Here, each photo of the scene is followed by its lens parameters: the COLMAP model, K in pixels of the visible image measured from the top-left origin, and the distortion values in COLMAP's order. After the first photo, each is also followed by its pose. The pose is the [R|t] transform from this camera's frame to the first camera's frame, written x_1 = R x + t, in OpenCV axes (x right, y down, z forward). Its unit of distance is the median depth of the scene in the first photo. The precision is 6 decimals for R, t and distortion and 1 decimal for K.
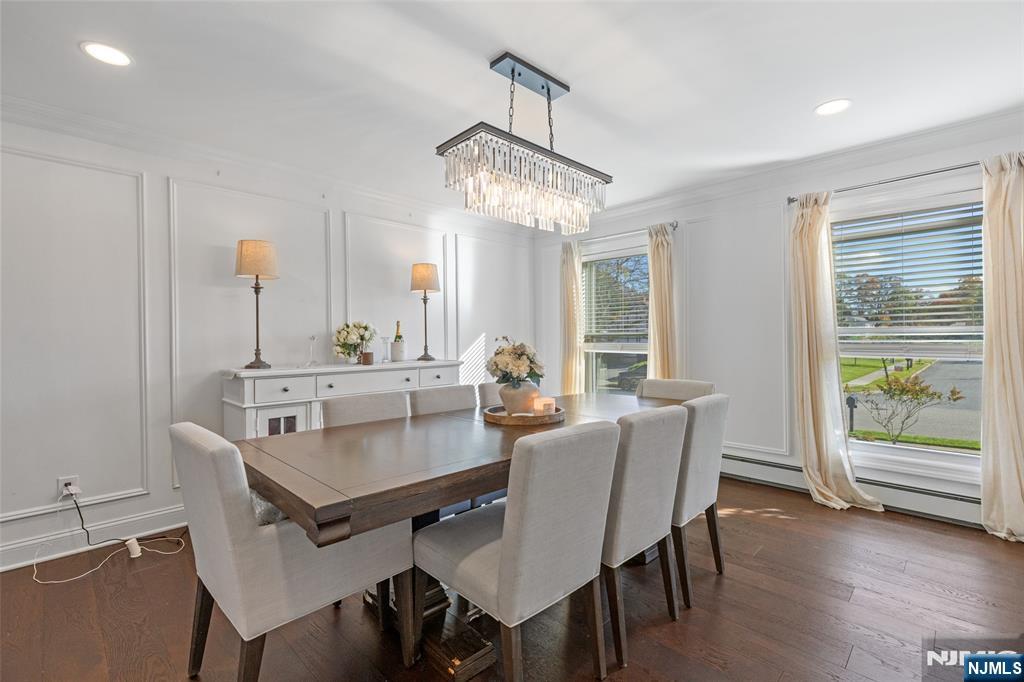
lens RADIAL K [[445.6, 0, 508.7], [0, 445.6, 341.2], [0, 0, 1]] dist [-0.000013, -0.000071]
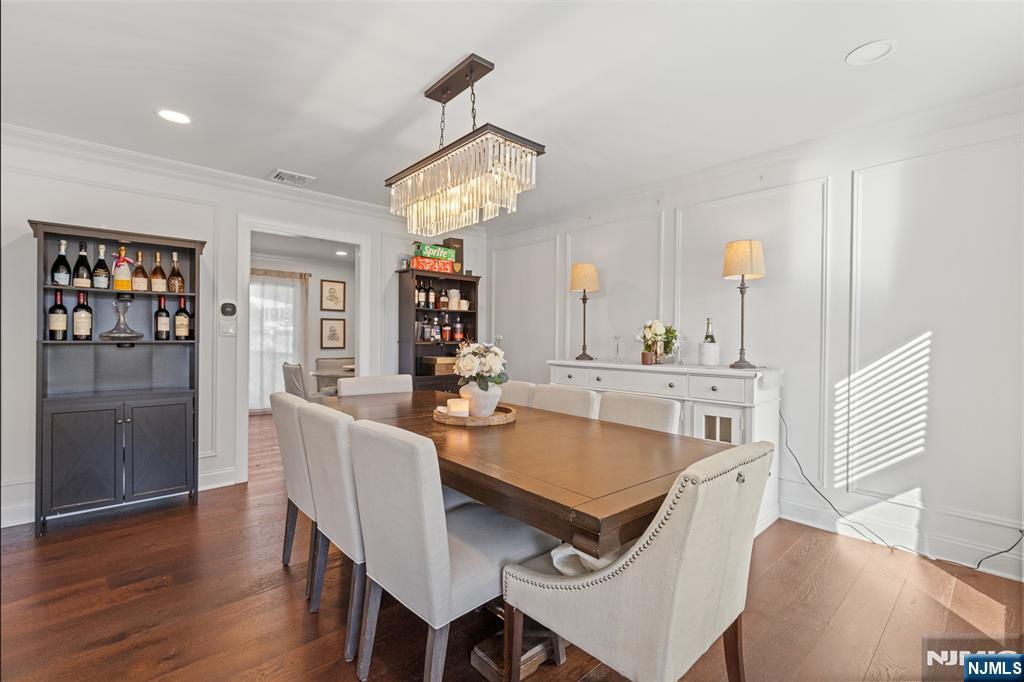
lens RADIAL K [[445.6, 0, 508.7], [0, 445.6, 341.2], [0, 0, 1]] dist [-0.000013, -0.000071]
pose [[-0.059277, 0.012009, -0.998169, 0.608590], [-0.014739, 0.999808, 0.012904, -0.006477], [0.998133, 0.015477, -0.059089, 0.681432]]
